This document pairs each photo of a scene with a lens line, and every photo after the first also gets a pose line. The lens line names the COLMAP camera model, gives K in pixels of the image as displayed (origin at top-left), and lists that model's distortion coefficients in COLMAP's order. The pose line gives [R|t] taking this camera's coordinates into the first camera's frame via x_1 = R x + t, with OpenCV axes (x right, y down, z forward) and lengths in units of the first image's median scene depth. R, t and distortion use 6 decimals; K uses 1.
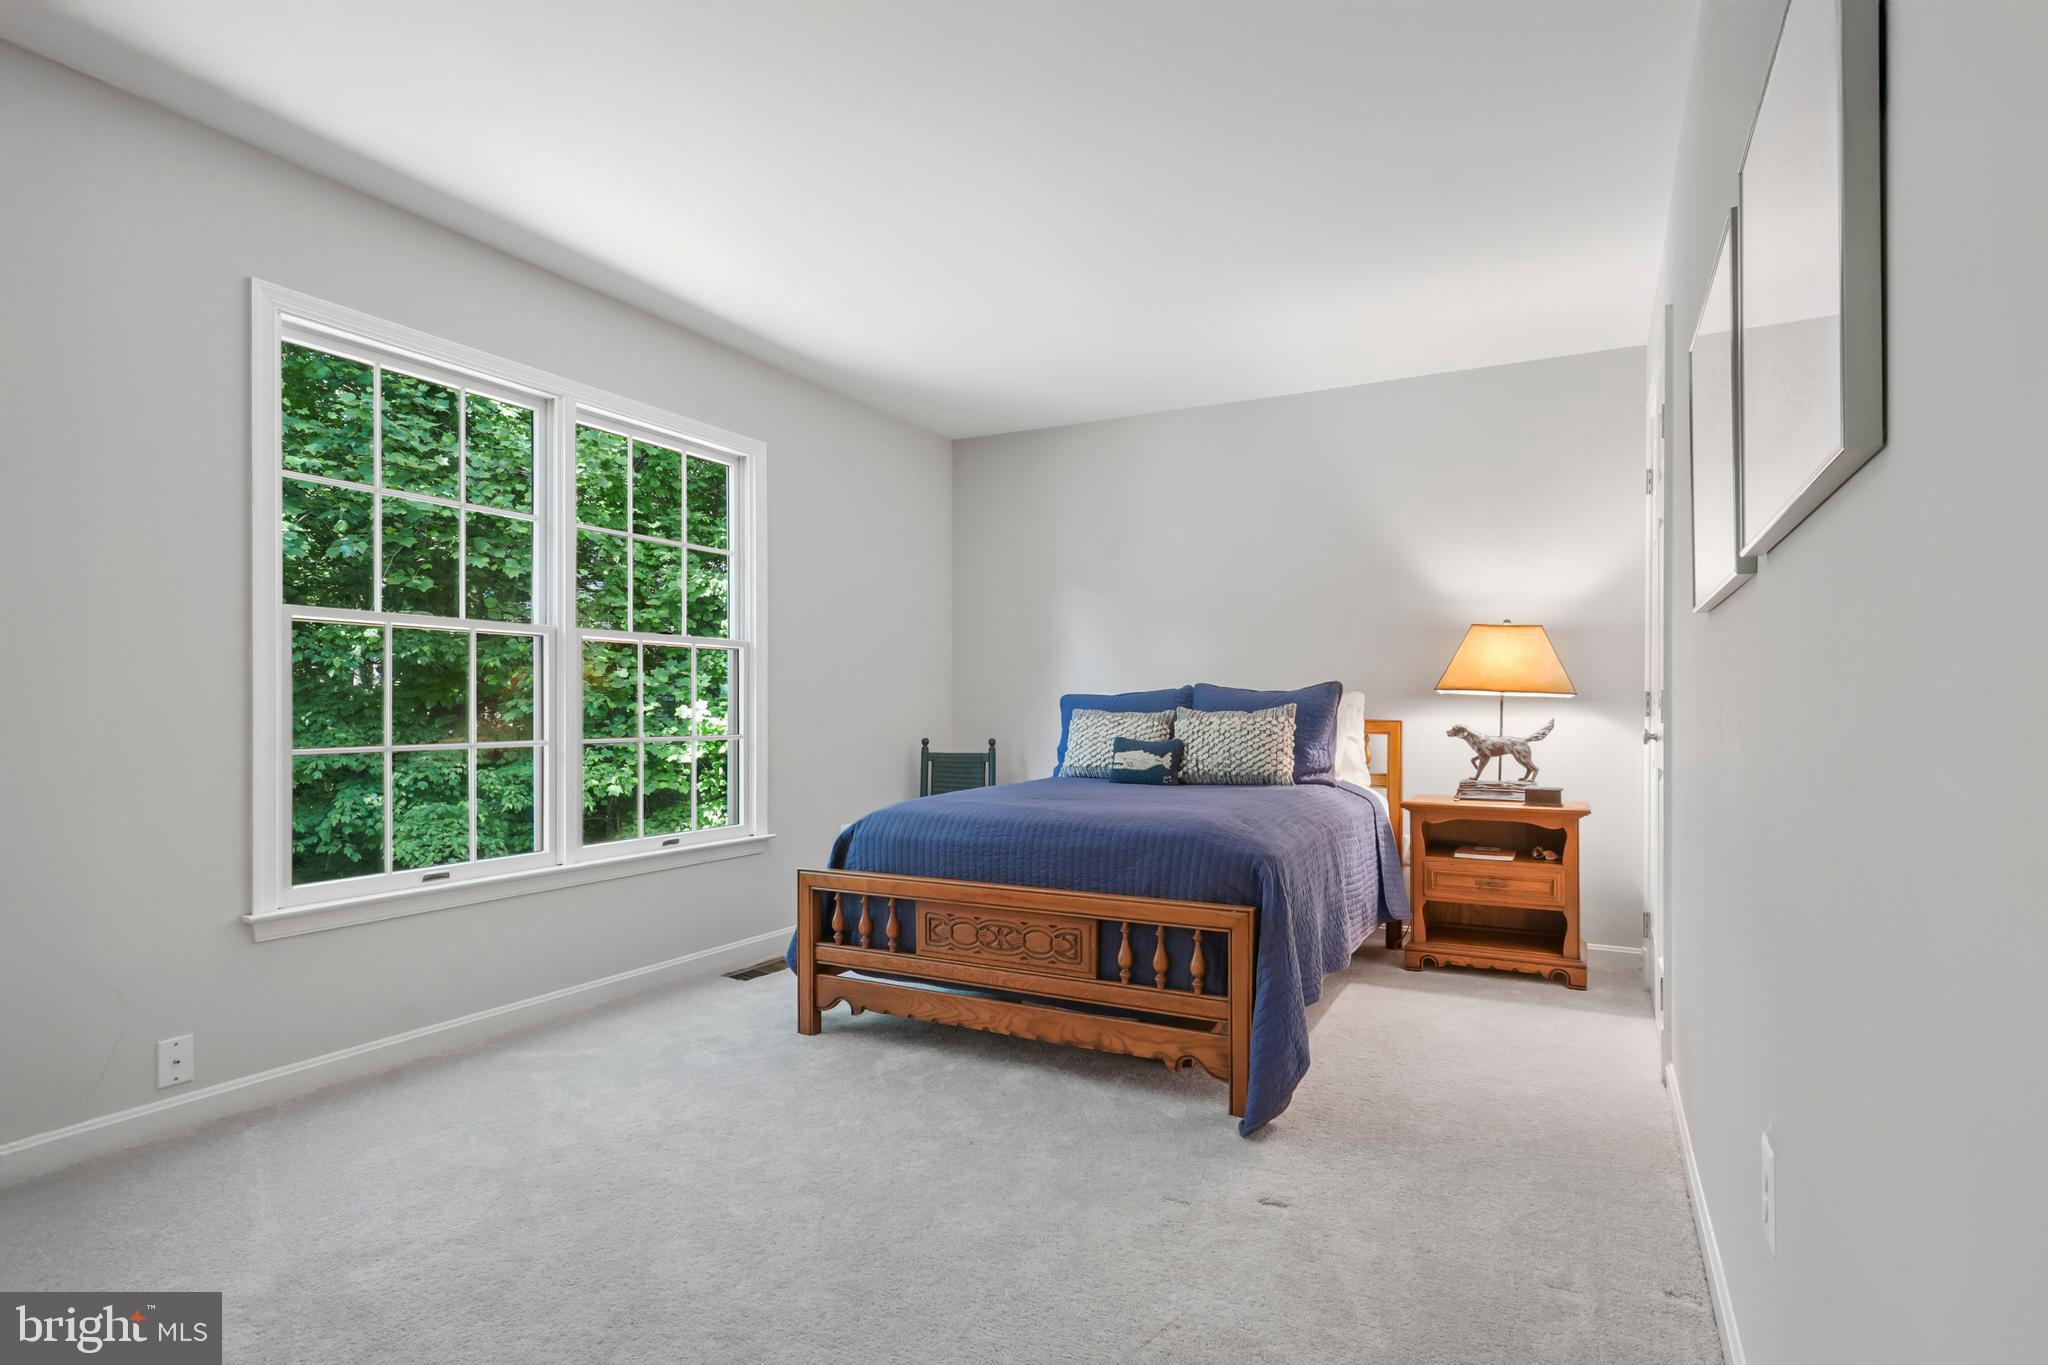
lens RADIAL K [[1029.6, 0, 1023.4], [0, 1029.6, 708.7], [0, 0, 1]] dist [0.001775, 0.000102]
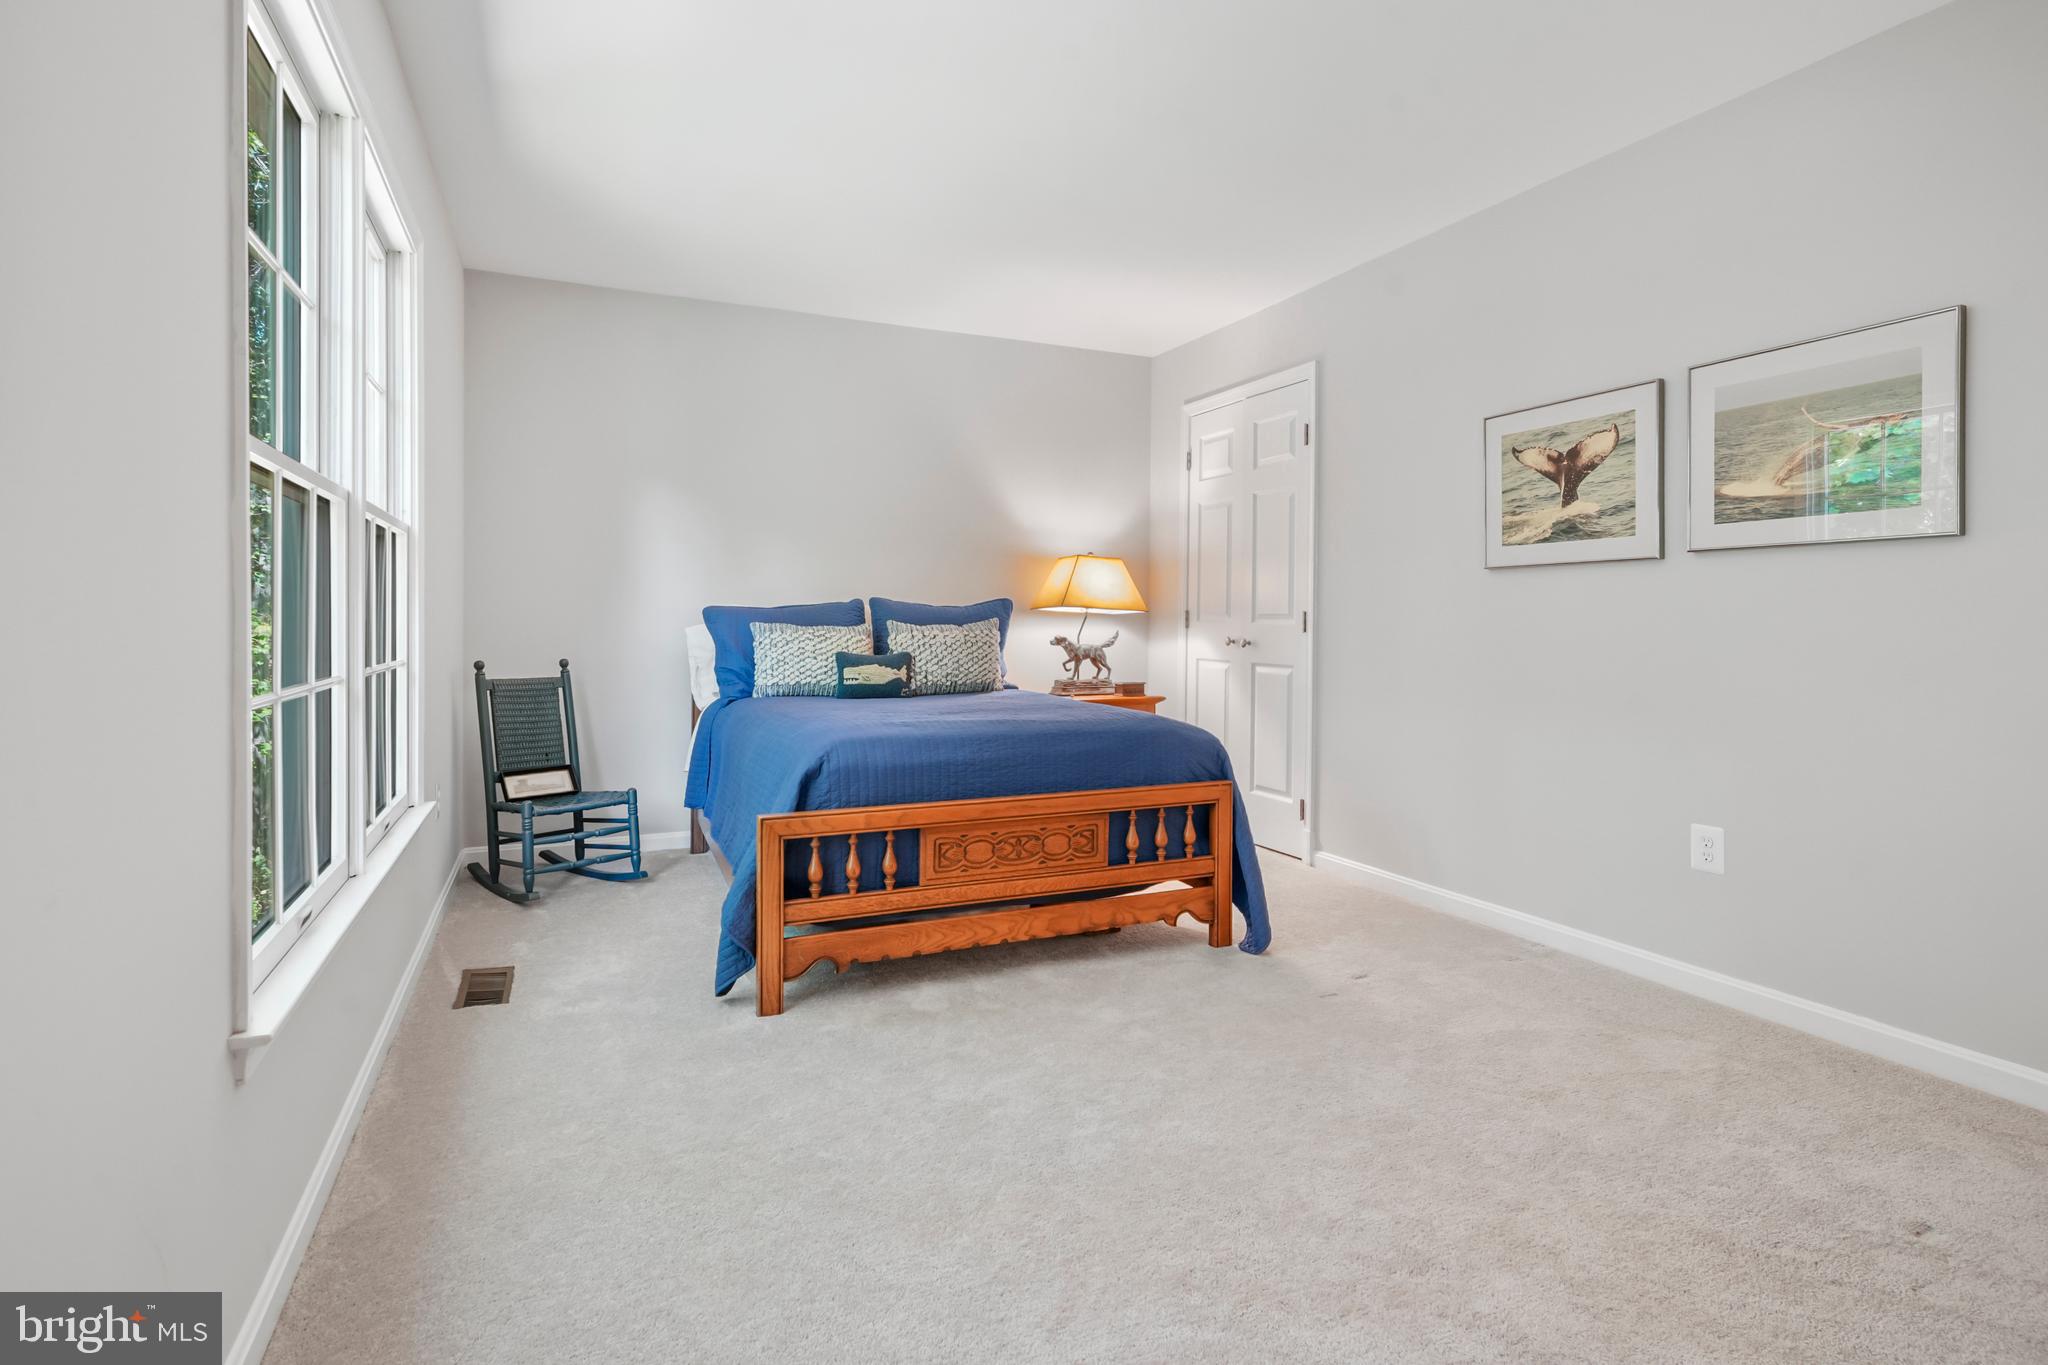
lens RADIAL K [[1059.0, 0, 1028.1], [0, 1059.0, 631.7], [0, 0, 1]] dist [-0.000578, 0.000056]
pose [[0.611449, -0.007230, 0.791251, -0.768205], [-0.001195, 0.999949, 0.010061, -0.002485], [-0.791283, -0.007097, 0.611409, 0.318277]]
